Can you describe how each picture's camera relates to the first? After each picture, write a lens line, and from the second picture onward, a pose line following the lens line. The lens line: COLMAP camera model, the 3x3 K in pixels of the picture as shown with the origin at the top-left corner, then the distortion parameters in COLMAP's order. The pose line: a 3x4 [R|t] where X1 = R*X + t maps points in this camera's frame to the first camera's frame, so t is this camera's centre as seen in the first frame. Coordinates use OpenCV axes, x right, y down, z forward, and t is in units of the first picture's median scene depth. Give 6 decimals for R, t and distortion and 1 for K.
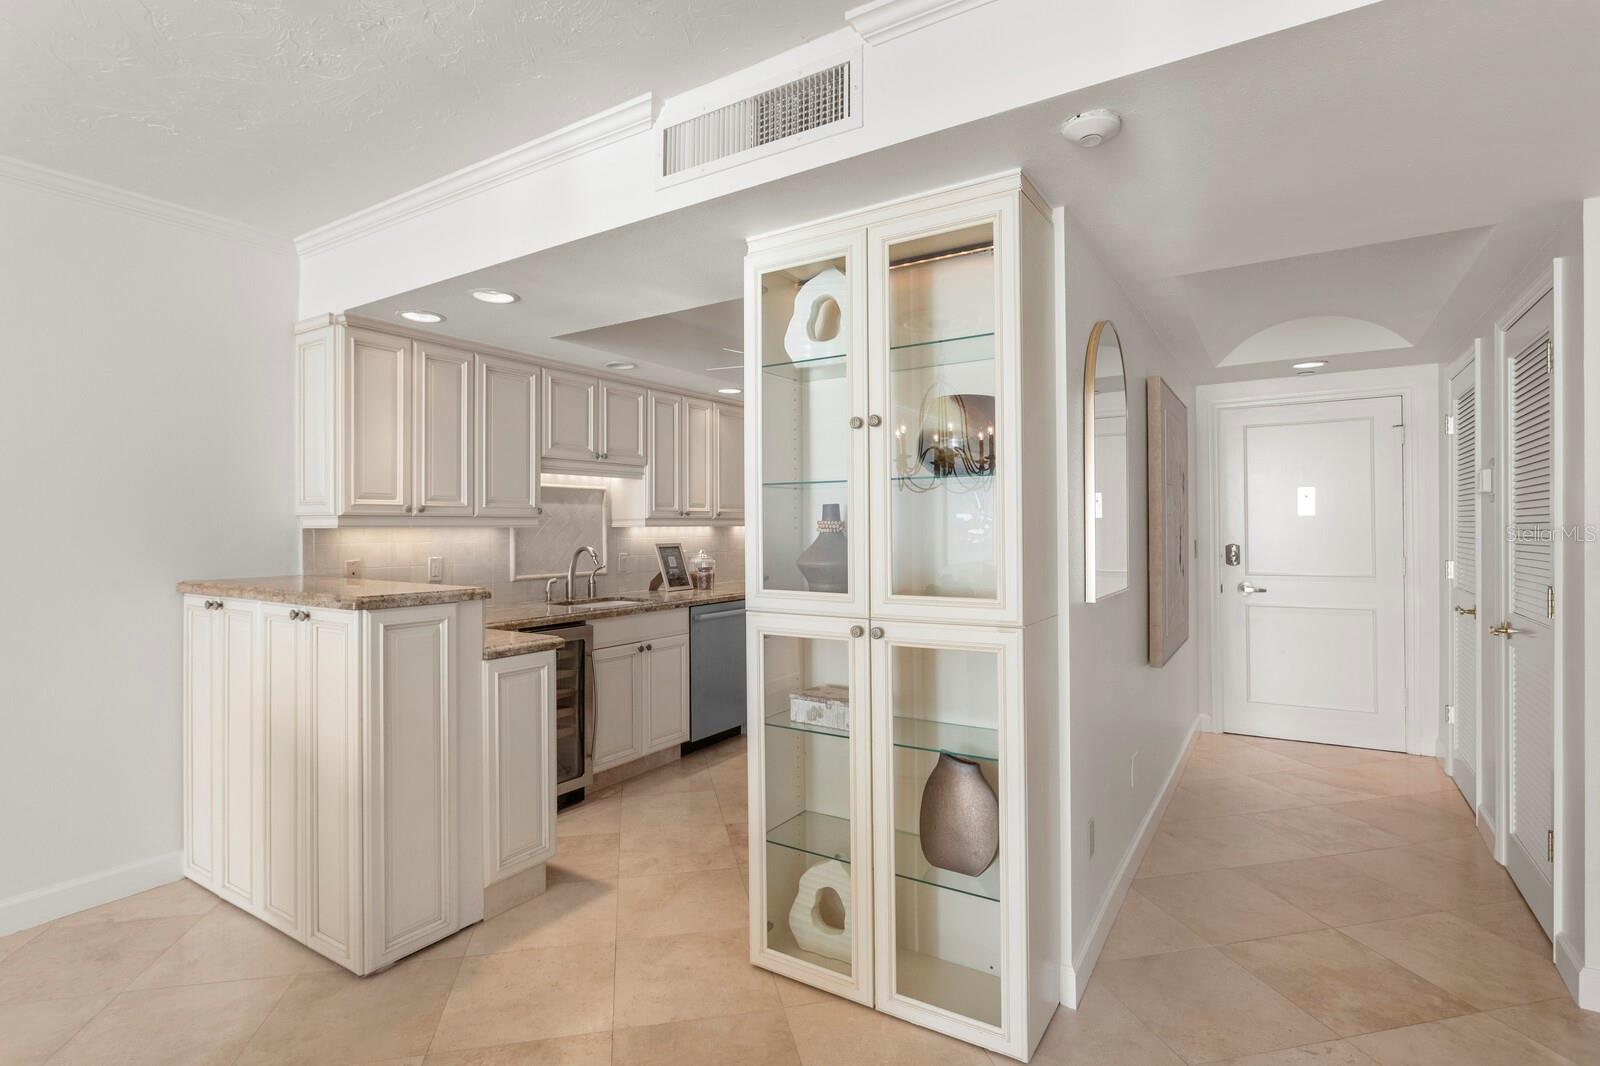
lens RADIAL K [[794.7, 0, 798.9], [0, 794.7, 525.9], [0, 0, 1]] dist [-0.008594, 0.005353]
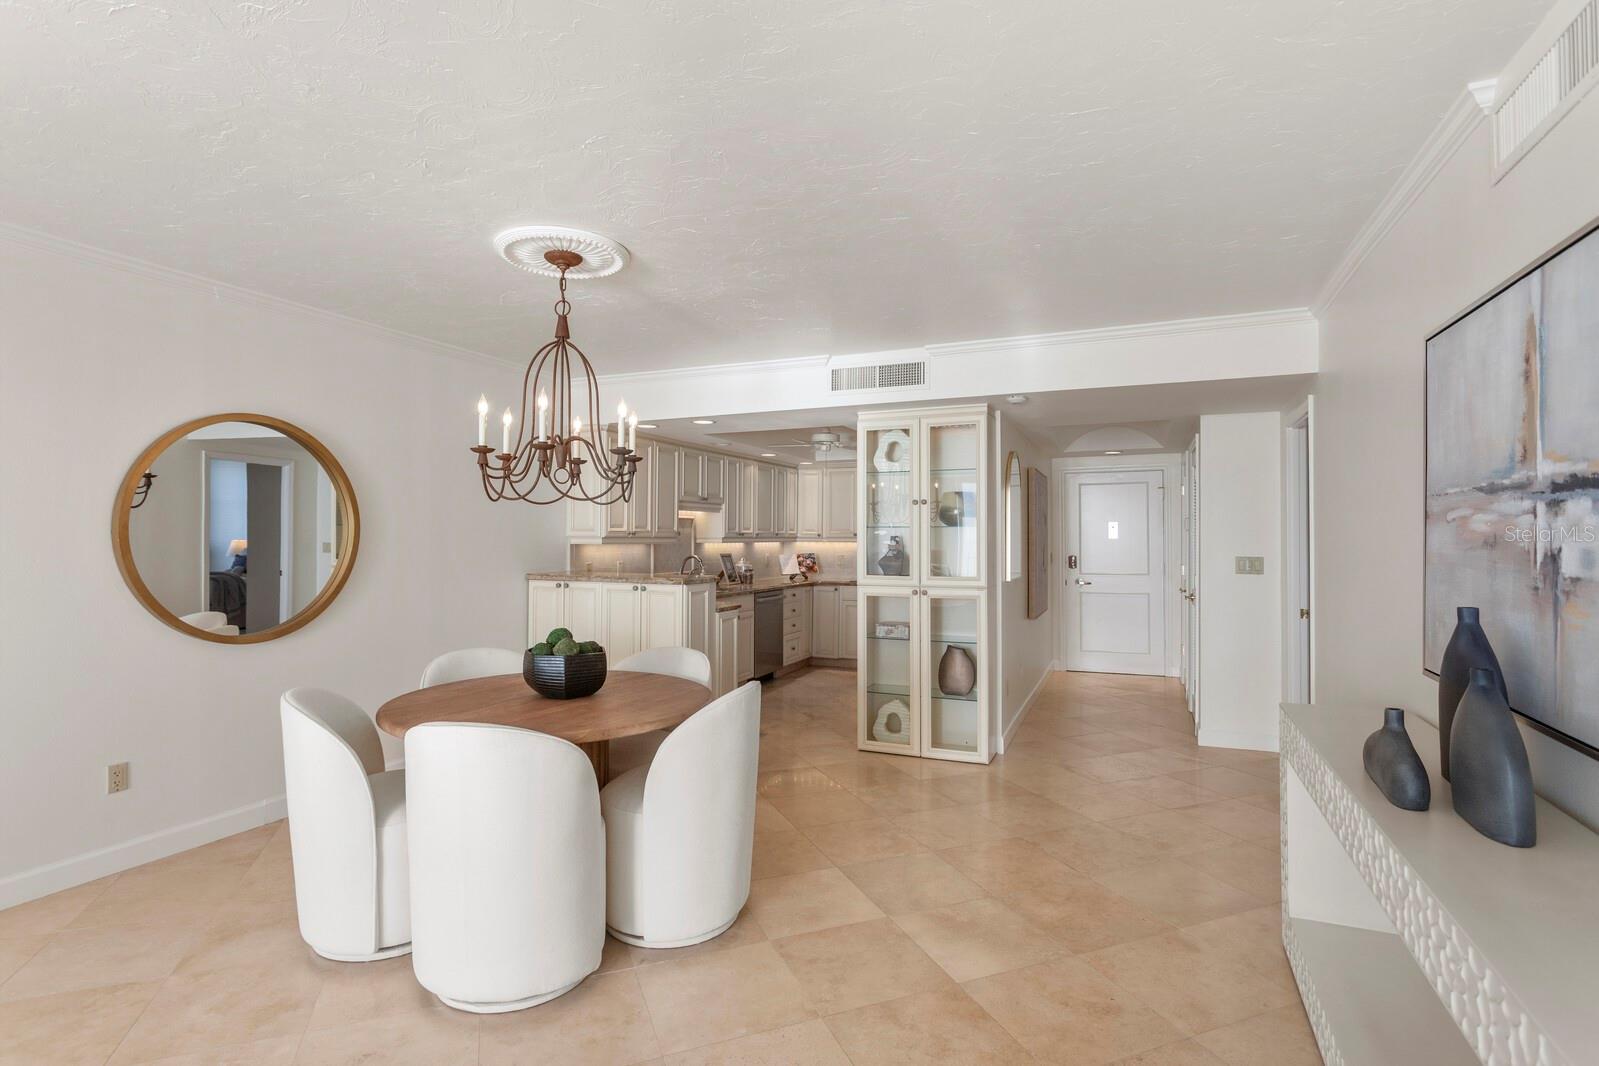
lens RADIAL K [[794.2, 0, 802.2], [0, 794.2, 525.1], [0, 0, 1]] dist [-0.008594, 0.005353]
pose [[0.987132, 0.010205, 0.159582, -0.325476], [-0.007994, 0.999863, -0.014487, -0.014166], [-0.159708, 0.013025, 0.987078, -0.645203]]
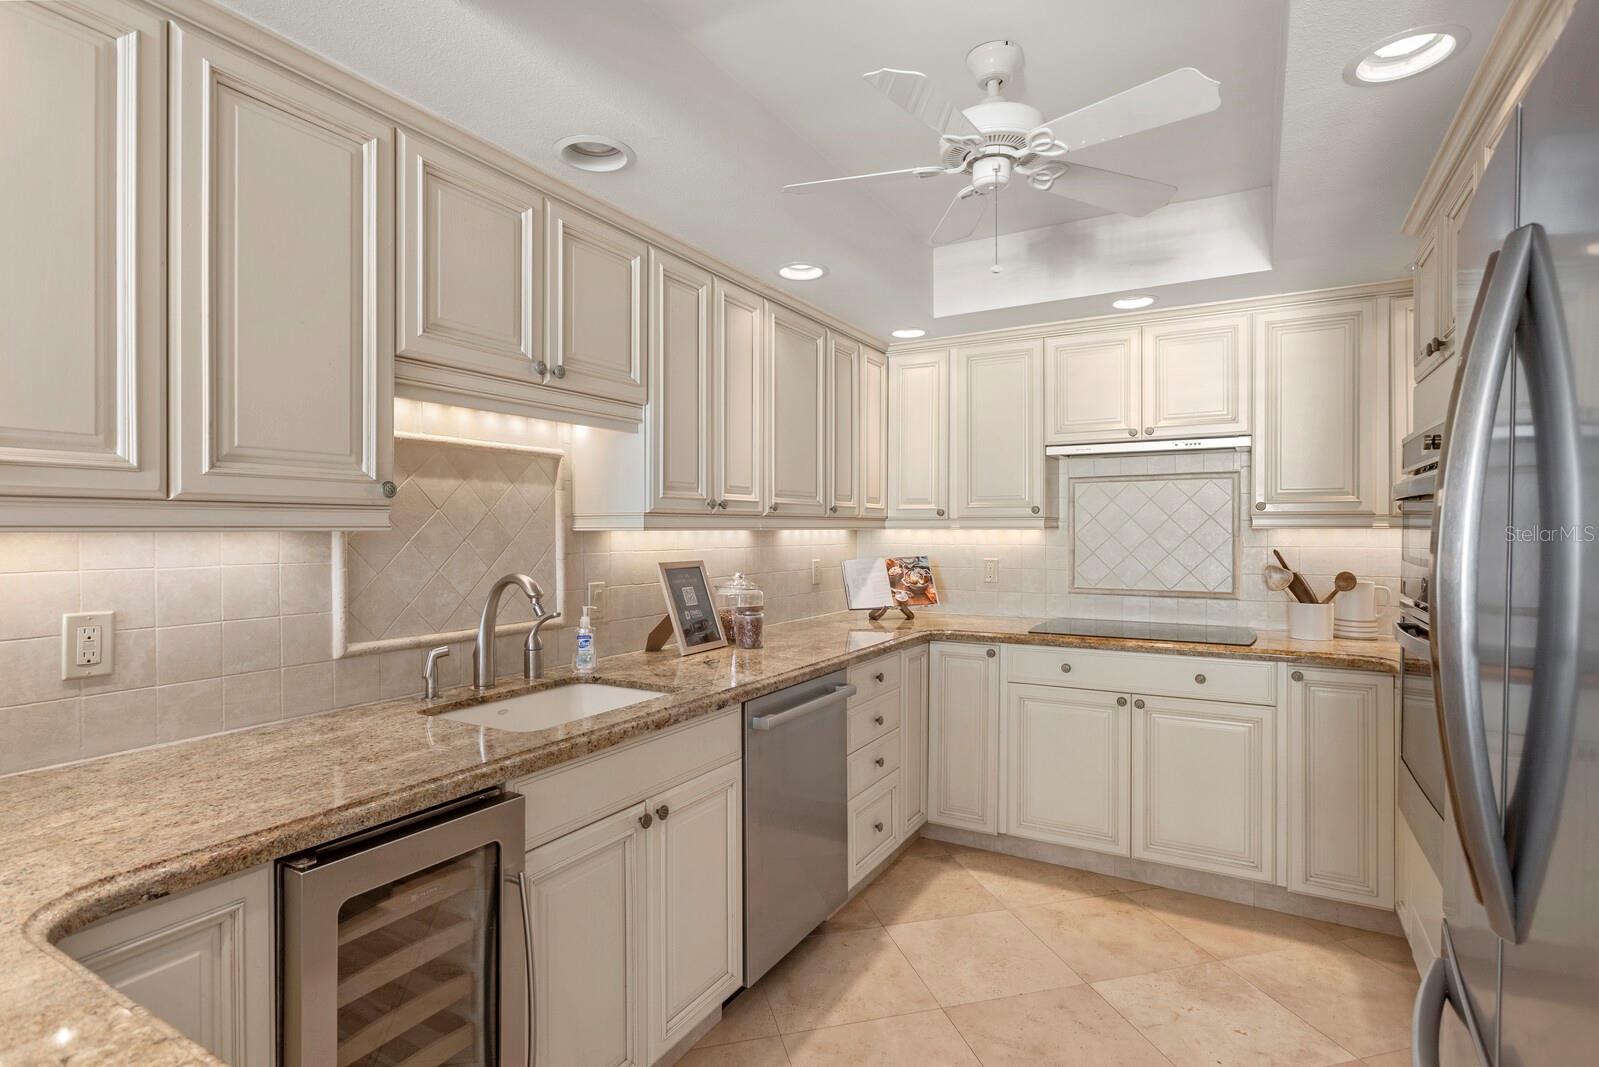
lens RADIAL K [[794.2, 0, 797.1], [0, 794.2, 529.0], [0, 0, 1]] dist [-0.008594, 0.005353]
pose [[0.999062, 0.001447, 0.043272, -0.136751], [-0.001410, 0.999999, -0.000882, 0.000787], [-0.043273, 0.000820, 0.999063, 0.578215]]
